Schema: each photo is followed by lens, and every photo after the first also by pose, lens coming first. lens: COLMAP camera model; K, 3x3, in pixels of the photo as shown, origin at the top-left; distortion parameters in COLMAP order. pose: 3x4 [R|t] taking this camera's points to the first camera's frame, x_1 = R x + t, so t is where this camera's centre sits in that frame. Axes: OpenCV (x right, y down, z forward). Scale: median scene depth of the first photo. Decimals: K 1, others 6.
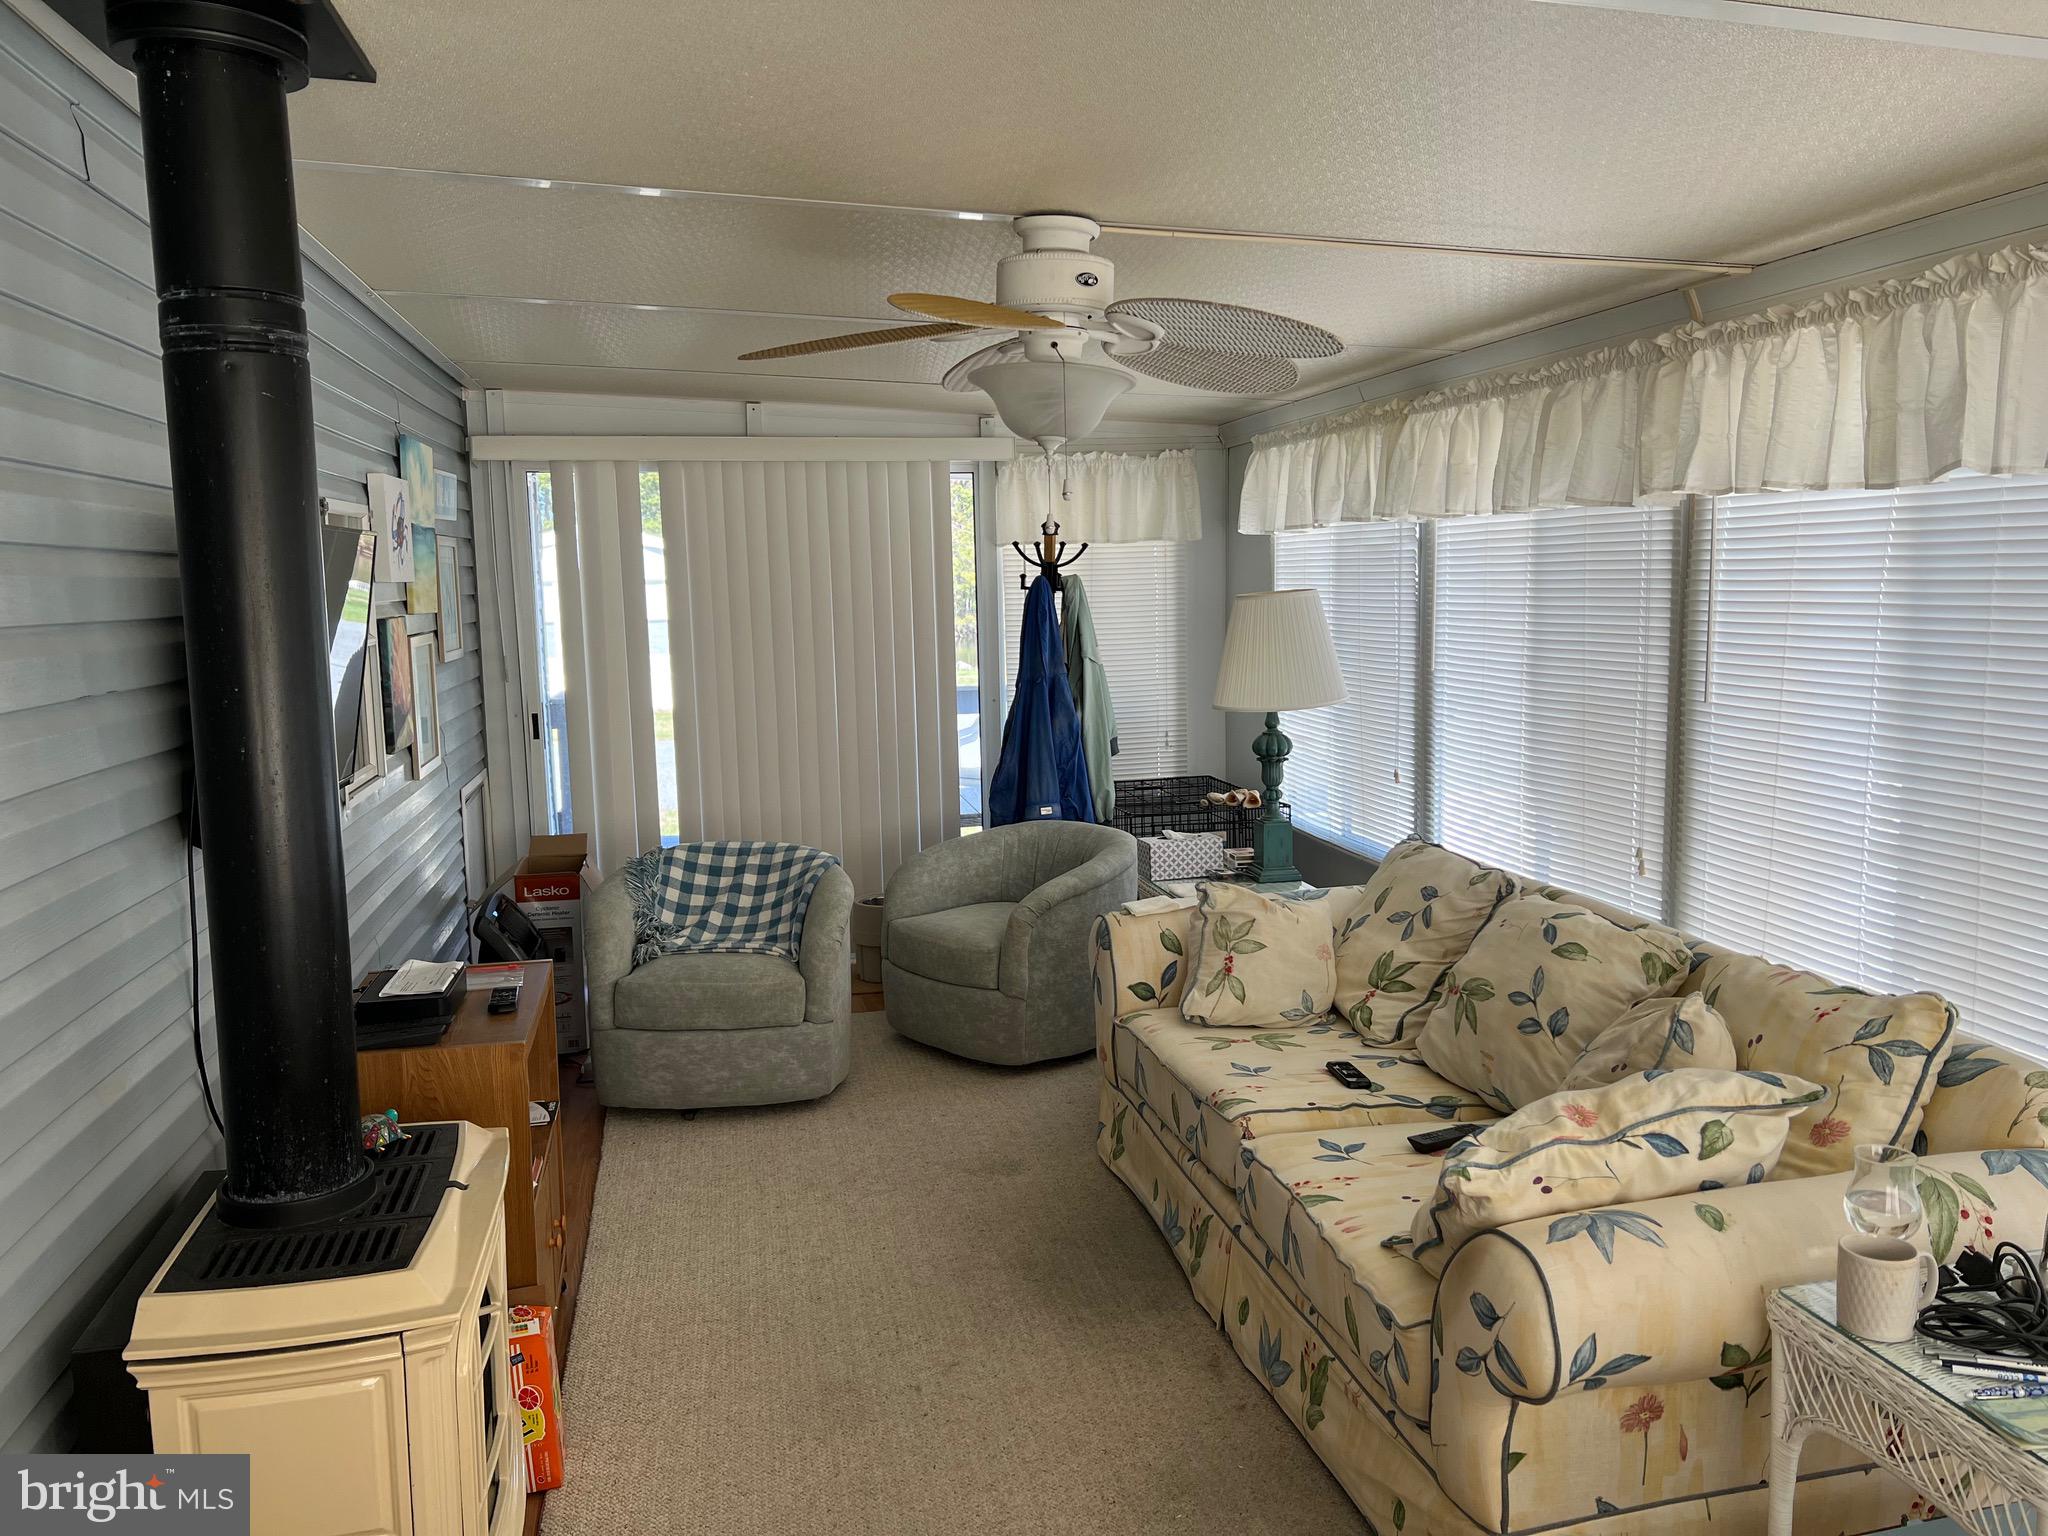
lens RADIAL K [[1531.2, 0, 1025.7], [0, 1531.2, 766.4], [0, 0, 1]] dist [0.015679, -0.001966]
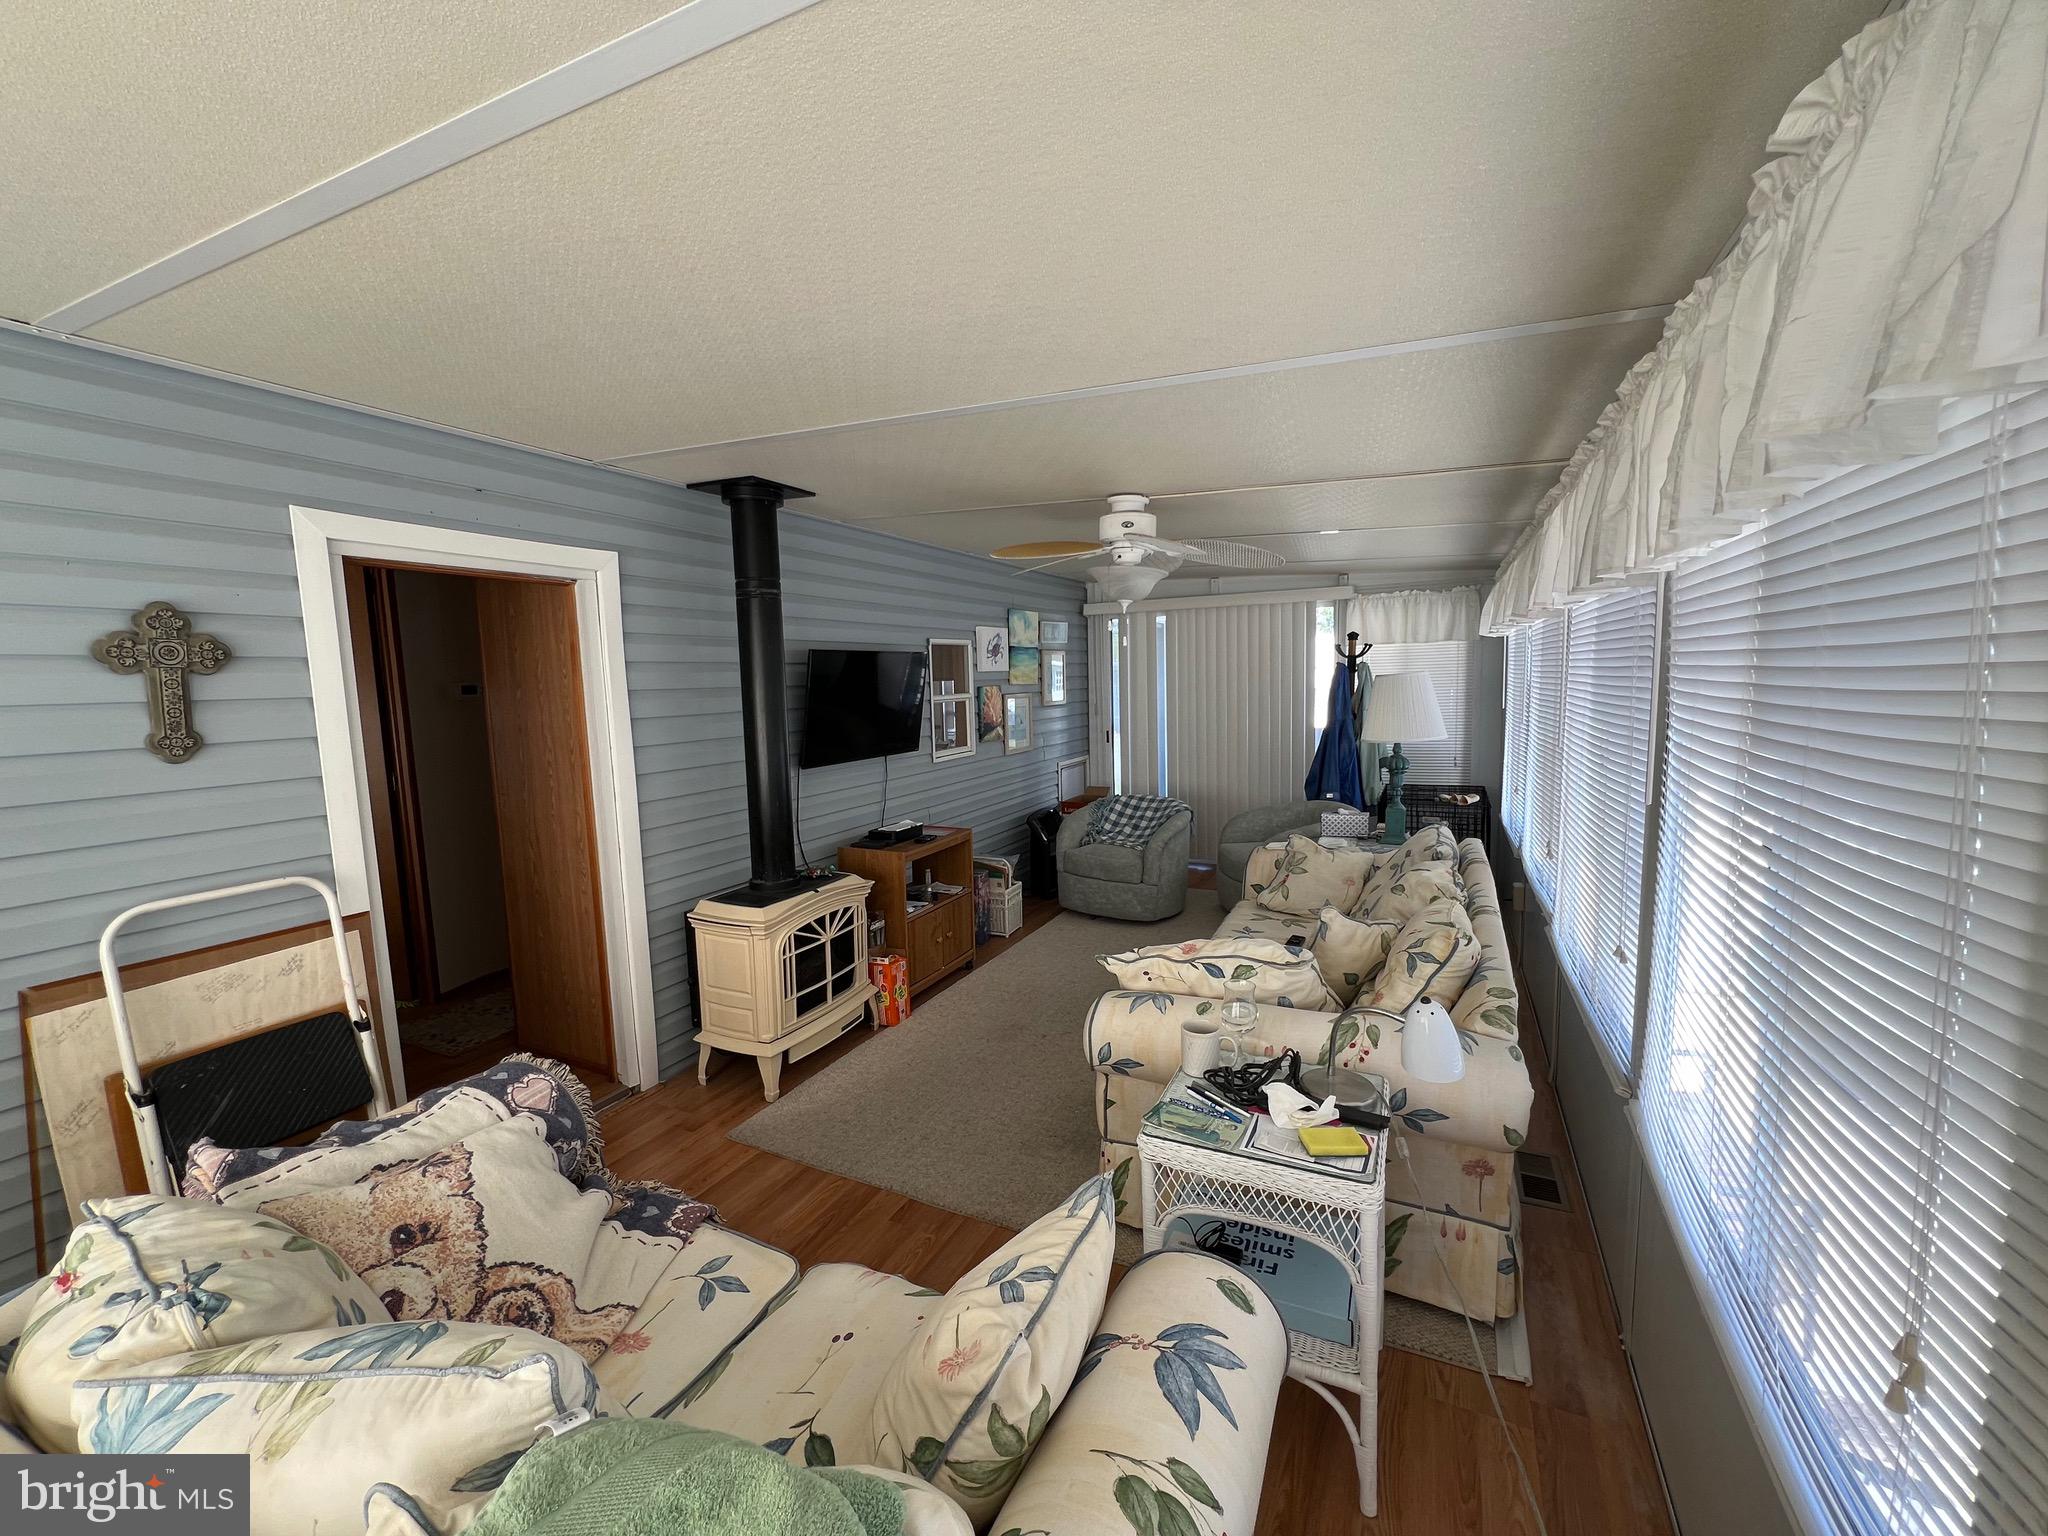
lens RADIAL K [[823.4, 0, 1023.7], [0, 823.4, 762.9], [0, 0, 1]] dist [0.000323, 0.000012]
pose [[0.778254, 0.061229, -0.624957, 0.417246], [-0.063248, 0.997817, 0.018997, -0.005133], [0.624756, 0.024743, 0.780428, 0.033026]]
